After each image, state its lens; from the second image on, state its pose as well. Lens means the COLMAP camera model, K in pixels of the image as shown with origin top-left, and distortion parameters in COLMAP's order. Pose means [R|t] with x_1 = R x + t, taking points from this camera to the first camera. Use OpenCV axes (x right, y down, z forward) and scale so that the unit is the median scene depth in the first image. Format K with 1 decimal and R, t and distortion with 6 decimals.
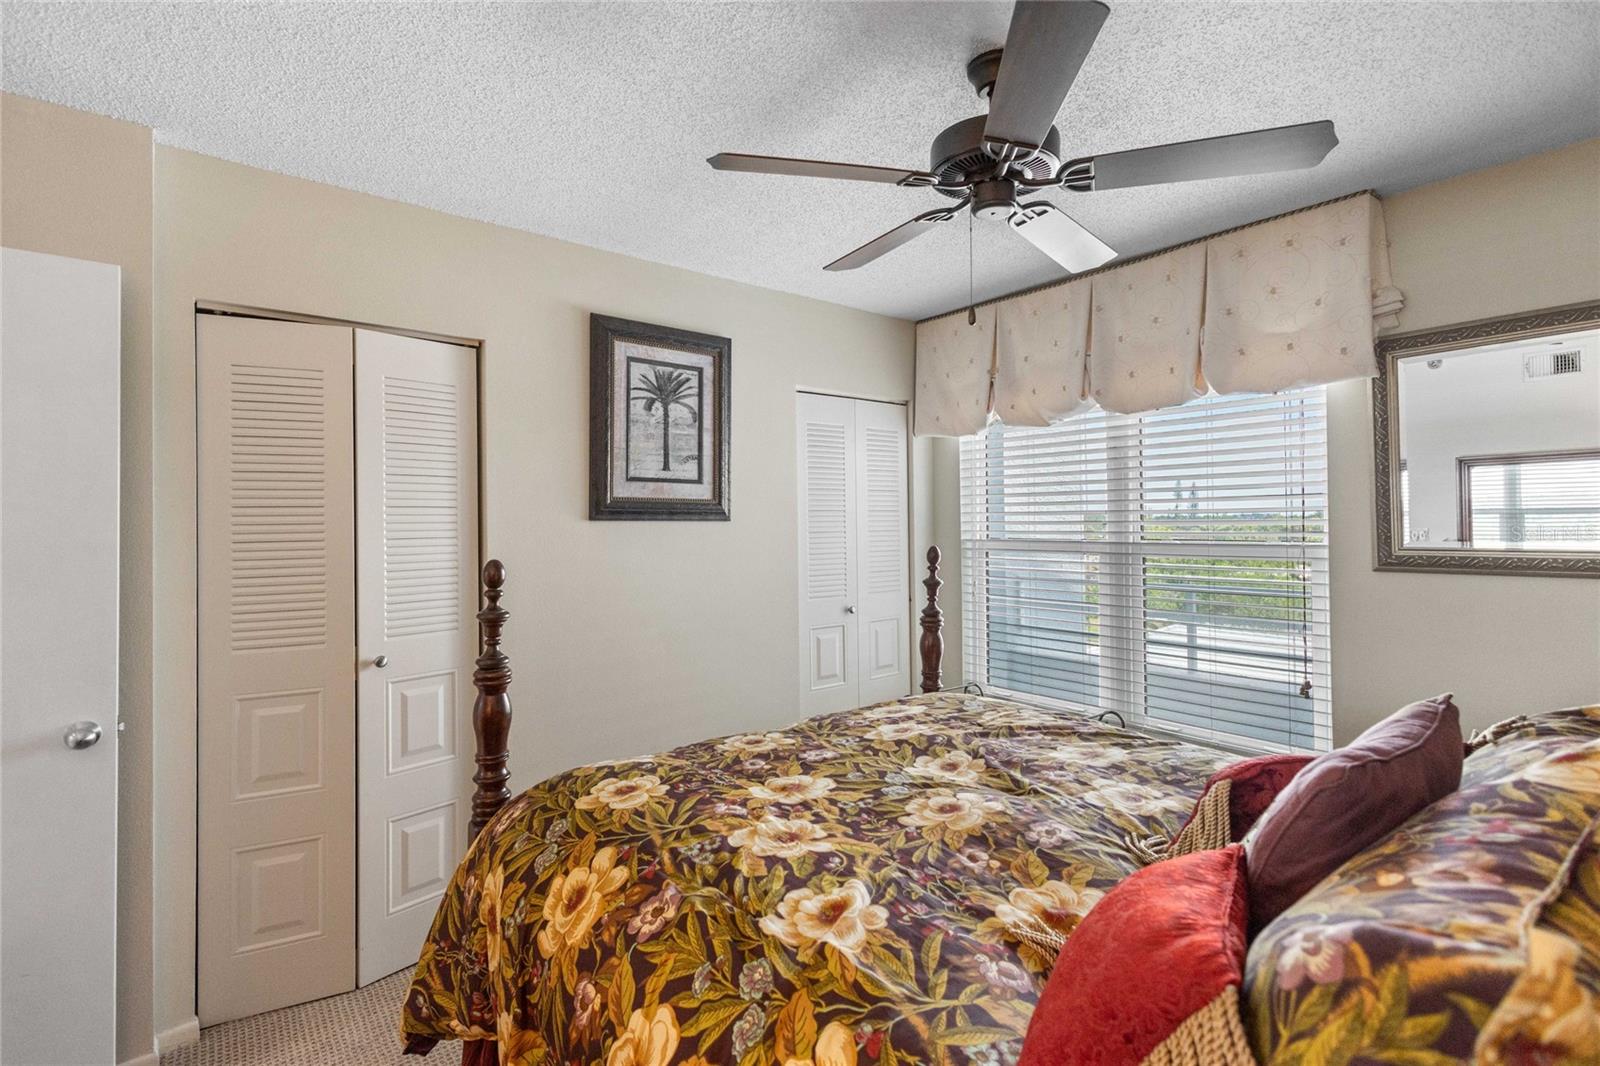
lens RADIAL K [[743.7, 0, 798.6], [0, 743.7, 522.2], [0, 0, 1]] dist [0.000834, 0.000156]
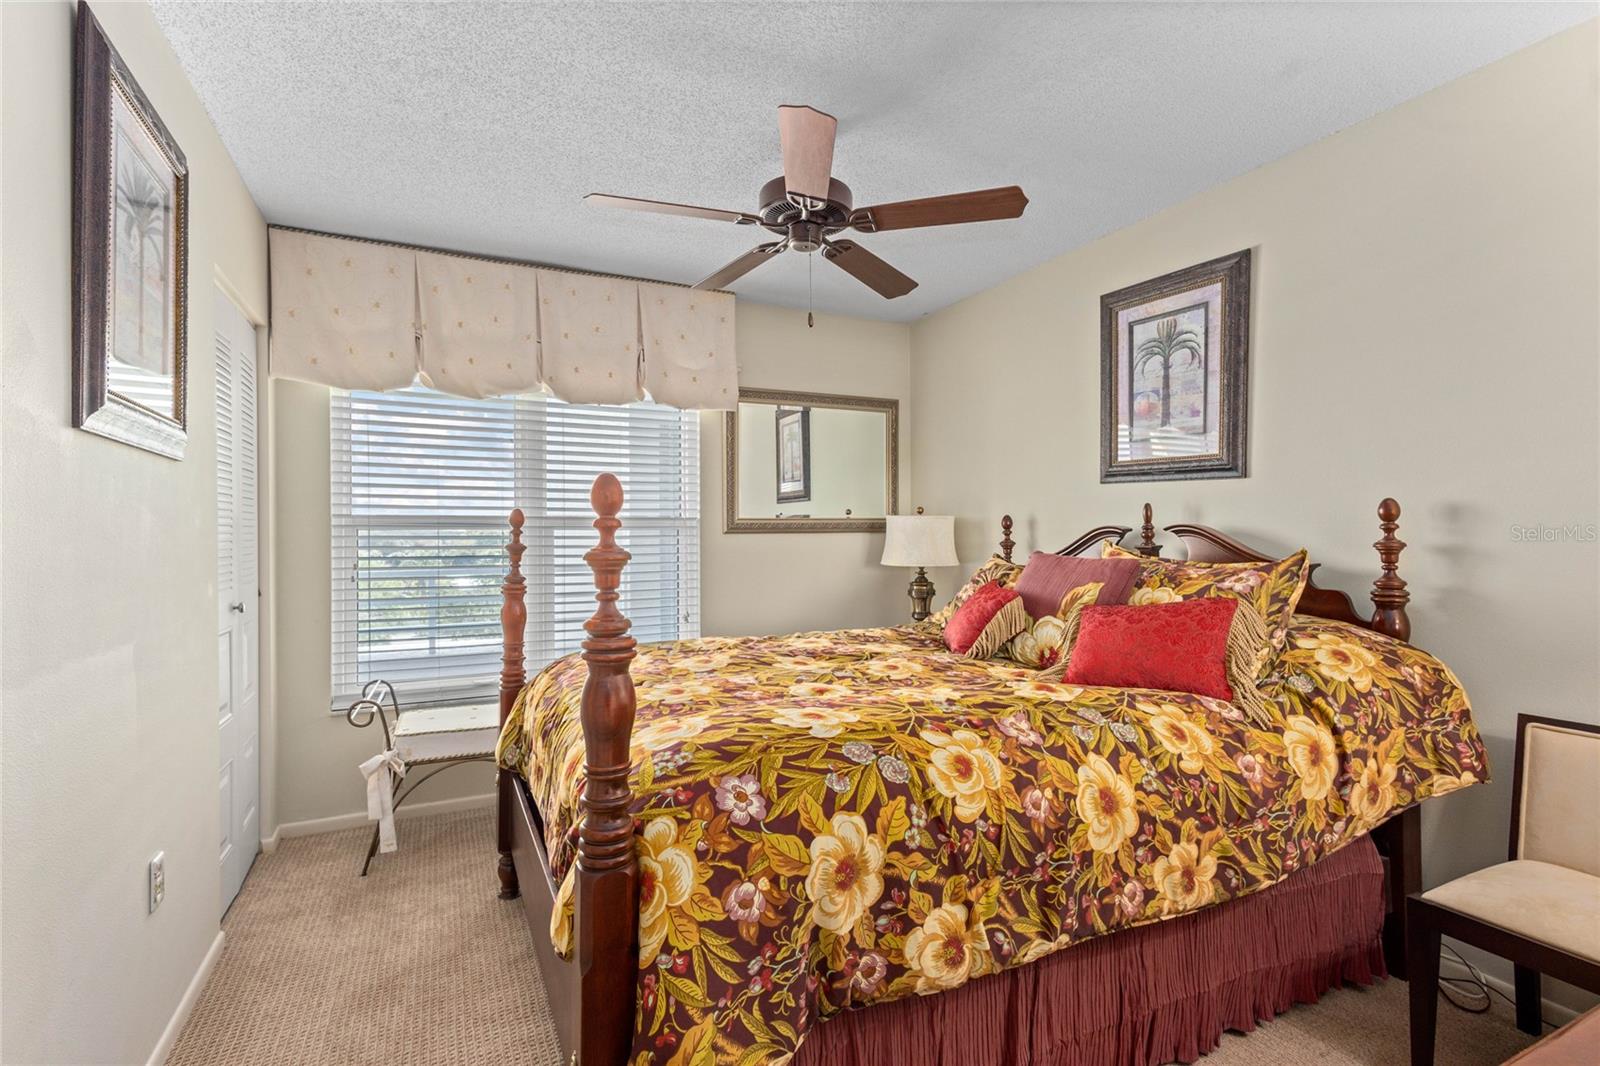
lens RADIAL K [[743.7, 0, 796.8], [0, 743.7, 537.8], [0, 0, 1]] dist [0.000834, 0.000156]
pose [[0.229980, 0.004011, 0.973187, -0.719719], [-0.004681, 0.999985, -0.003015, 0.078129], [-0.973184, -0.003862, 0.229996, 0.482004]]
